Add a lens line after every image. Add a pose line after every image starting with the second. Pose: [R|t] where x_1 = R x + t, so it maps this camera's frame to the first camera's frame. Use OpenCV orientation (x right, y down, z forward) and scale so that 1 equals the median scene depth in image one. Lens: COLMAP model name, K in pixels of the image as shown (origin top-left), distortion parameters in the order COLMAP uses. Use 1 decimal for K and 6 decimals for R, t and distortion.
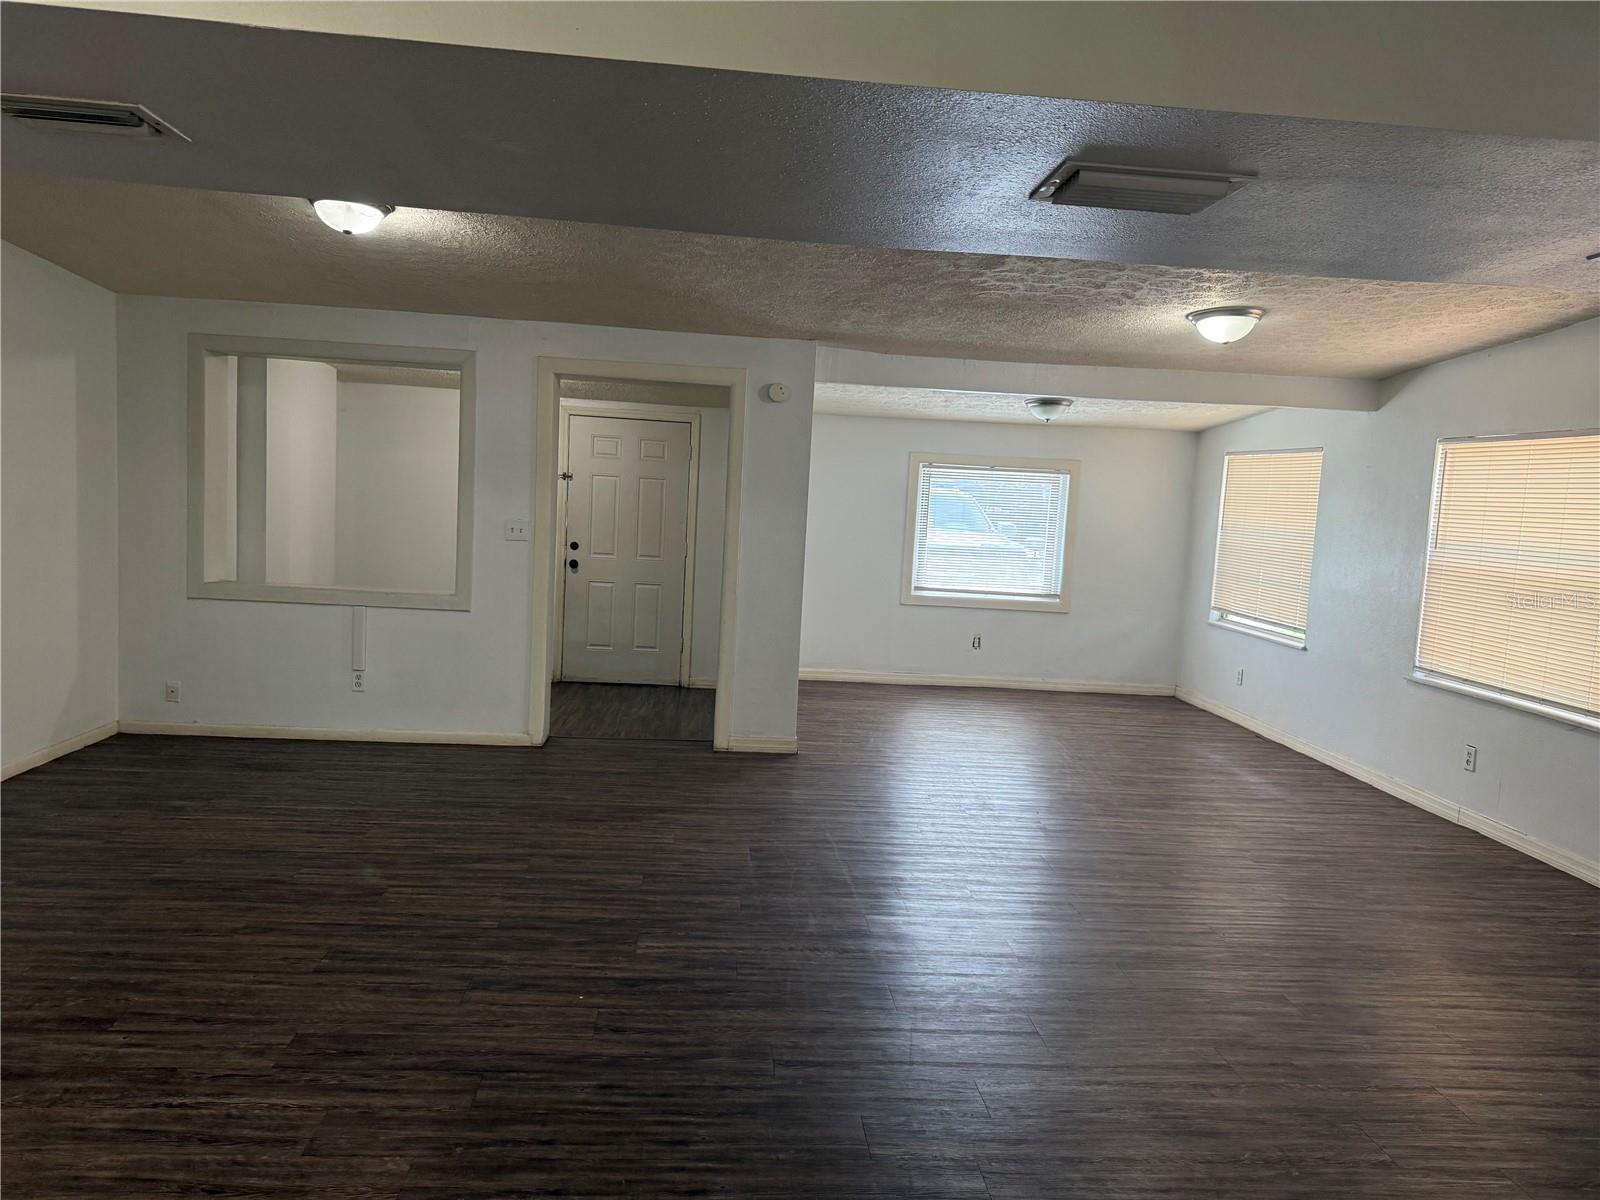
lens RADIAL K [[1122.2, 0, 785.0], [0, 1122.2, 624.5], [0, 0, 1]] dist [0.064058, -0.076624]
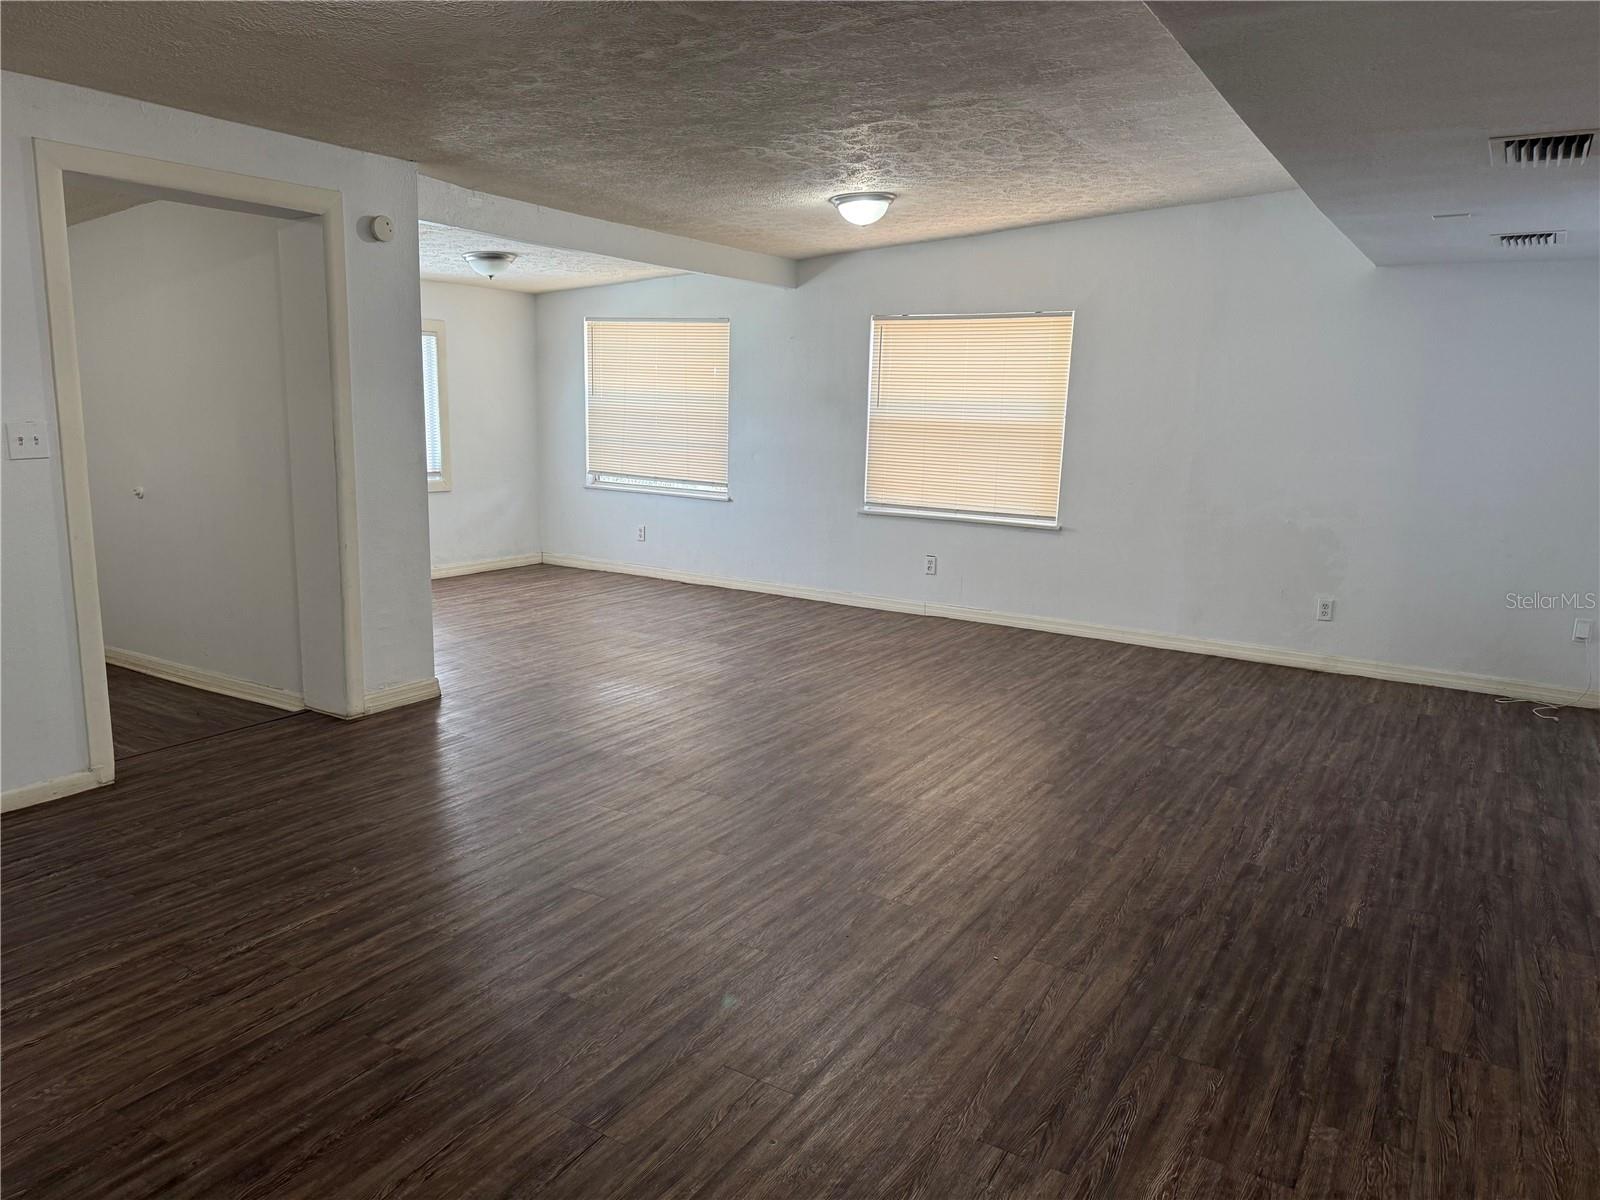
lens RADIAL K [[1122.2, 0, 808.0], [0, 1122.2, 615.6], [0, 0, 1]] dist [0.064058, -0.076624]
pose [[0.570232, -0.190910, 0.798992, -0.497976], [0.094971, 0.981420, 0.166719, -0.052759], [-0.815975, -0.019188, 0.577768, 0.328665]]
